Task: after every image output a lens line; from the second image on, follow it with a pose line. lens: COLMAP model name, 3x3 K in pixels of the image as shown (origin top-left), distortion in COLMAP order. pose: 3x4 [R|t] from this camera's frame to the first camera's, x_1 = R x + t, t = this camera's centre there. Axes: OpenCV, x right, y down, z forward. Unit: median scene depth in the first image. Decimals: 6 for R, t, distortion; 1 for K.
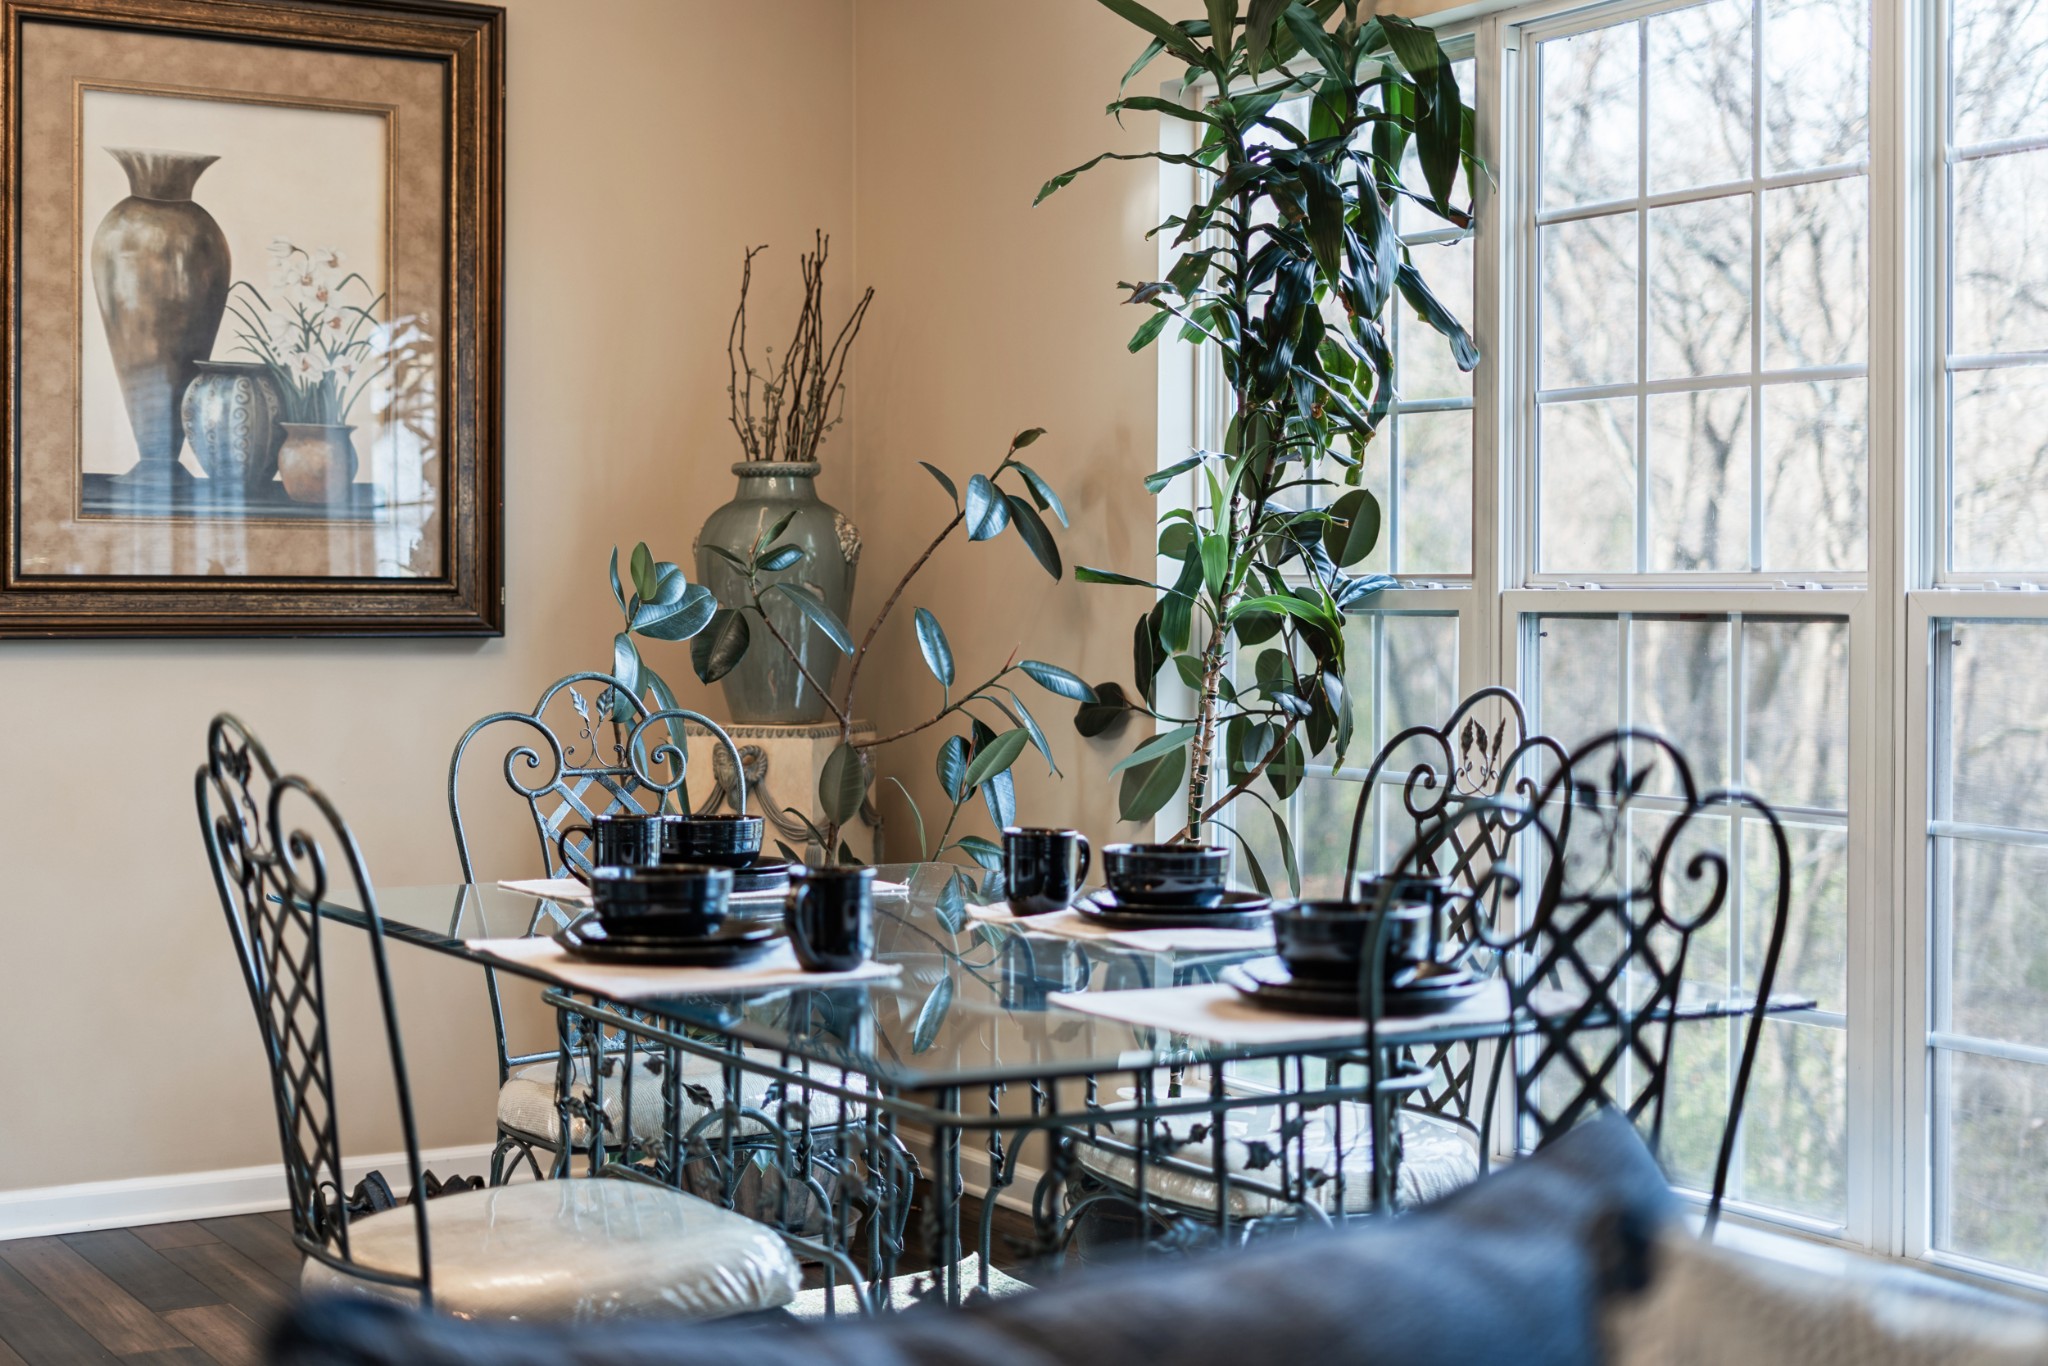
lens RADIAL K [[3135.5, 0, 1022.4], [0, 3135.5, 669.0], [0, 0, 1]] dist [0.028268, 0.000000]
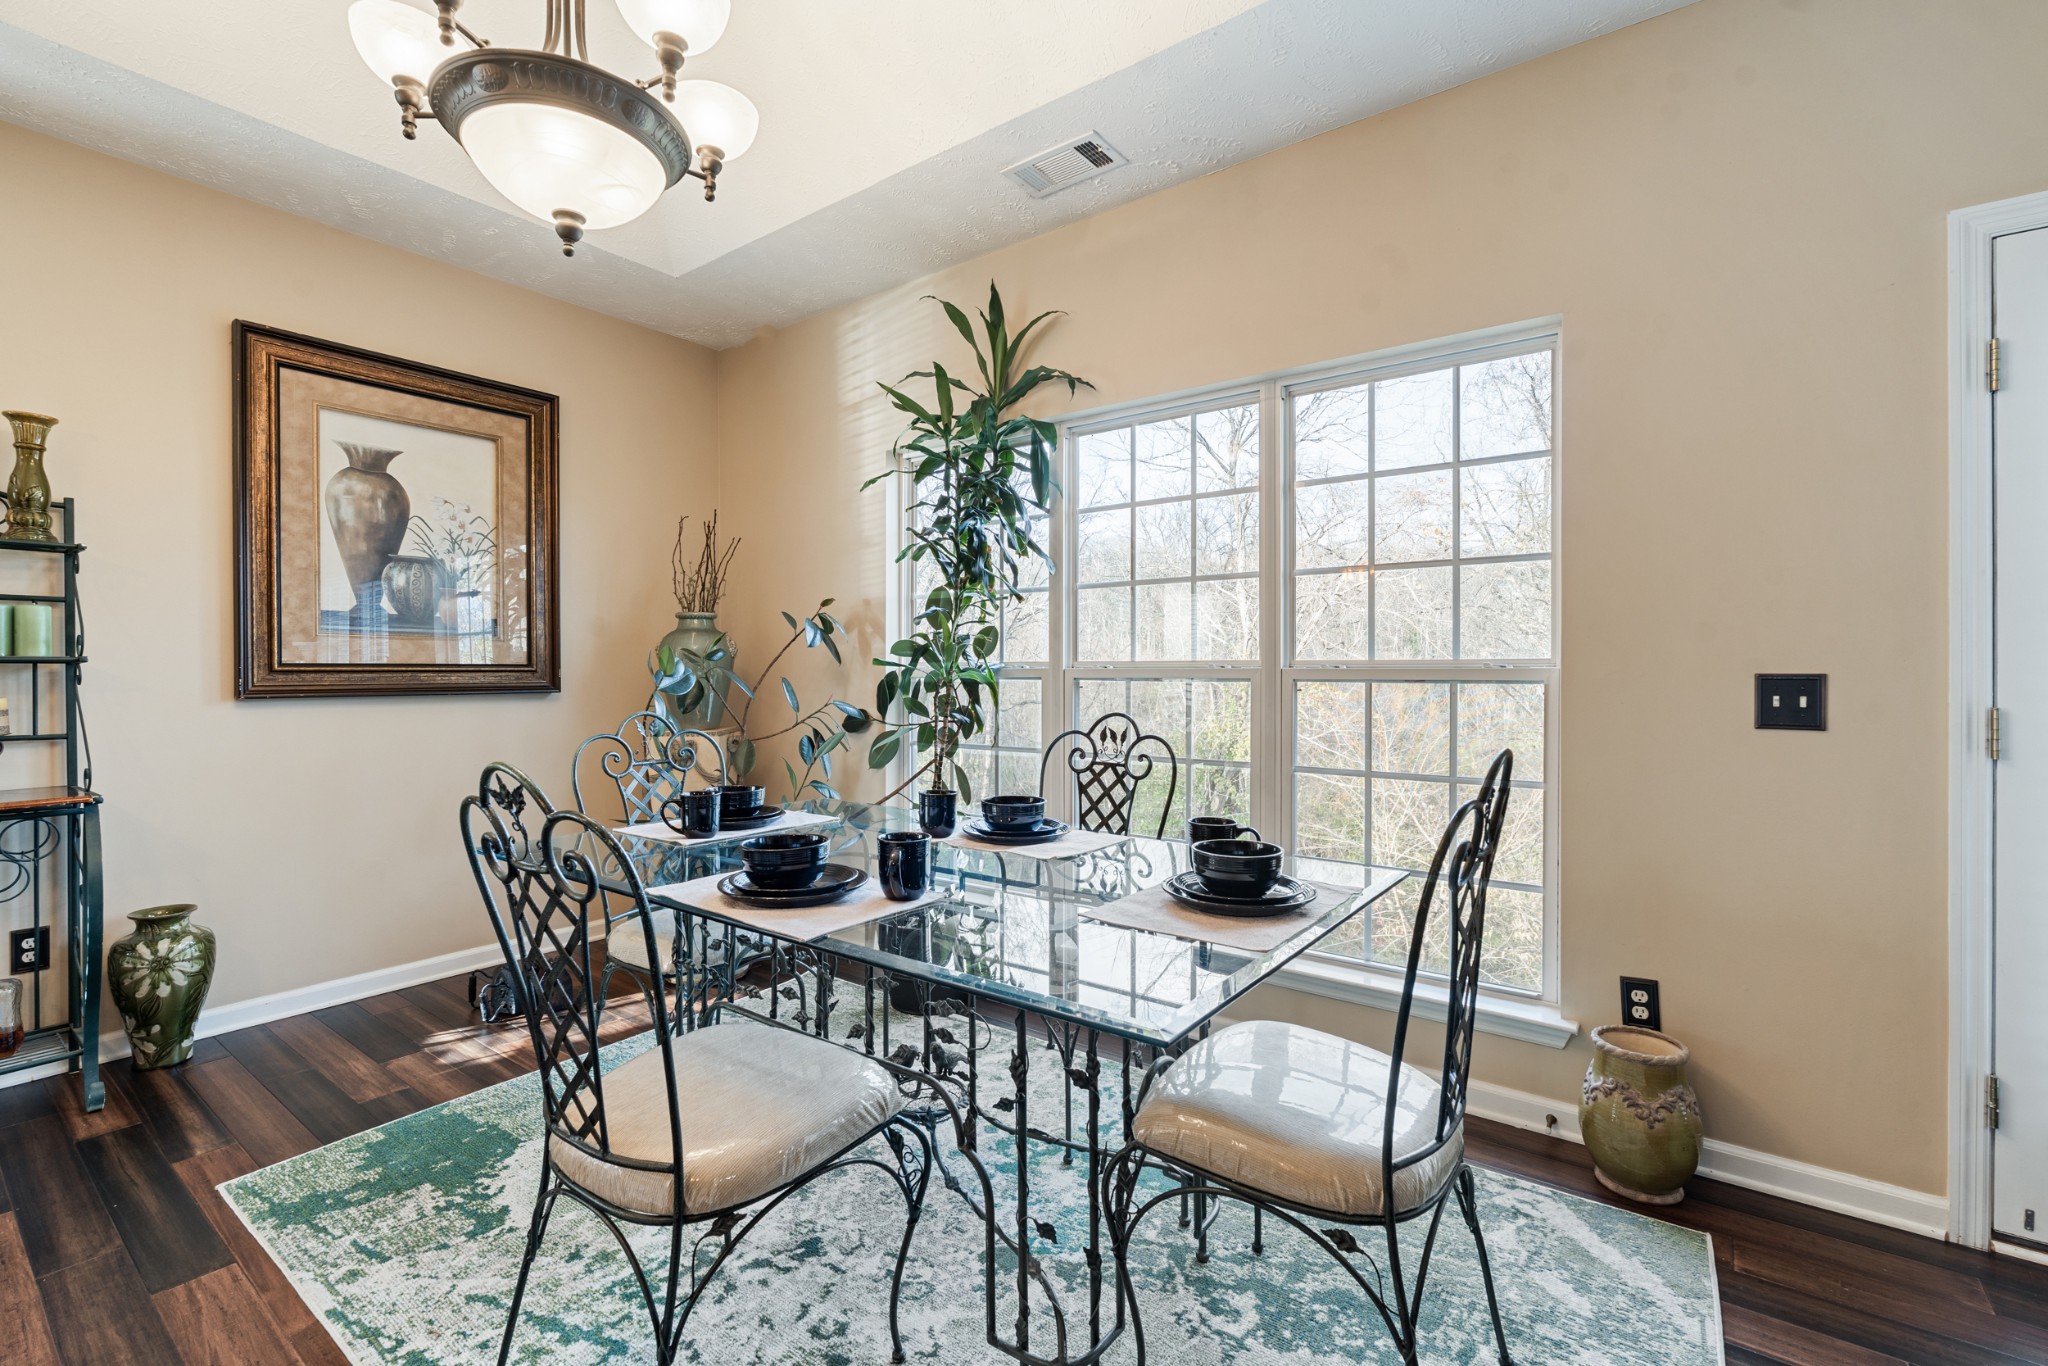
lens RADIAL K [[915.2, 0, 1031.5], [0, 915.2, 687.2], [0, 0, 1]] dist [0.003758, 0.000926]
pose [[0.924715, -0.011908, 0.380474, -0.115407], [0.013723, 0.999904, -0.002060, -0.008675], [-0.380413, 0.007126, 0.924789, 0.330026]]
